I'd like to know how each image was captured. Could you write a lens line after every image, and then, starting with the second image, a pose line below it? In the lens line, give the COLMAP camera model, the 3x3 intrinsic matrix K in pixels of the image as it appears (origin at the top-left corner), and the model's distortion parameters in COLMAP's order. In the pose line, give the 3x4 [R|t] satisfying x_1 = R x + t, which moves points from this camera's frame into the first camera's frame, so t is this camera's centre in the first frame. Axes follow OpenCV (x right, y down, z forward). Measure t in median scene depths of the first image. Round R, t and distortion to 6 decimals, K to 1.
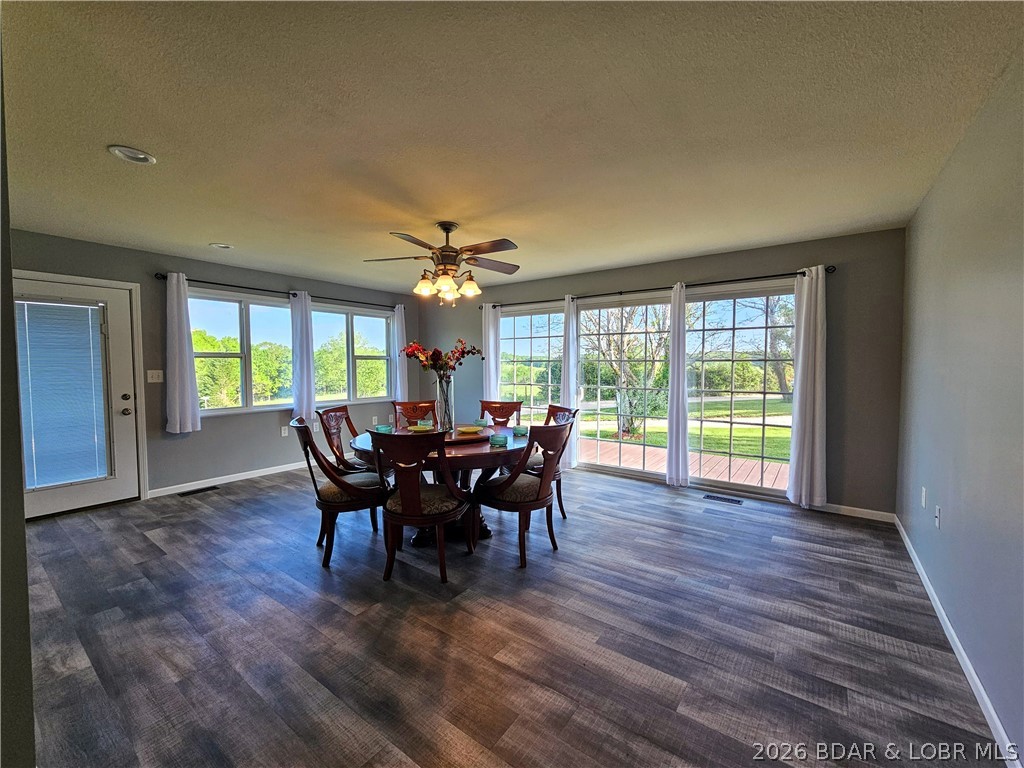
lens RADIAL K [[418.9, 0, 514.6], [0, 418.9, 381.3], [0, 0, 1]] dist [0.000311, 0.000585]
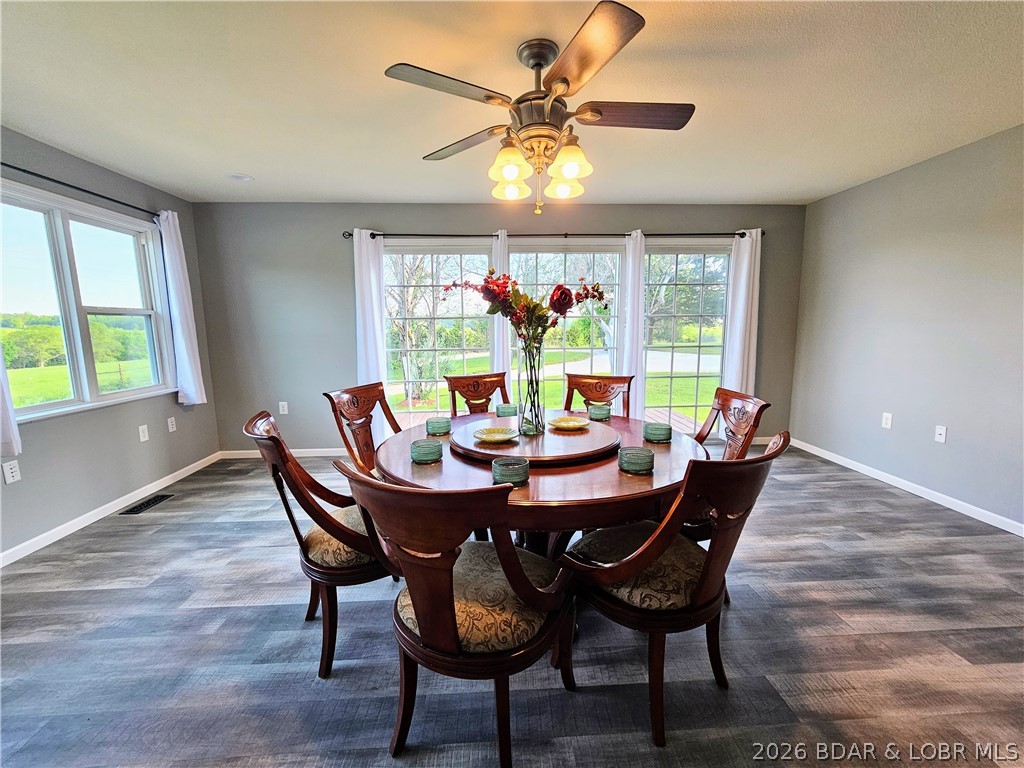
lens RADIAL K [[418.9, 0, 510.8], [0, 418.9, 384.2], [0, 0, 1]] dist [0.000311, 0.000585]
pose [[0.775636, -0.096637, 0.623739, -0.601547], [0.037070, 0.993479, 0.107823, -0.013583], [-0.630091, -0.060509, 0.774160, 0.624850]]
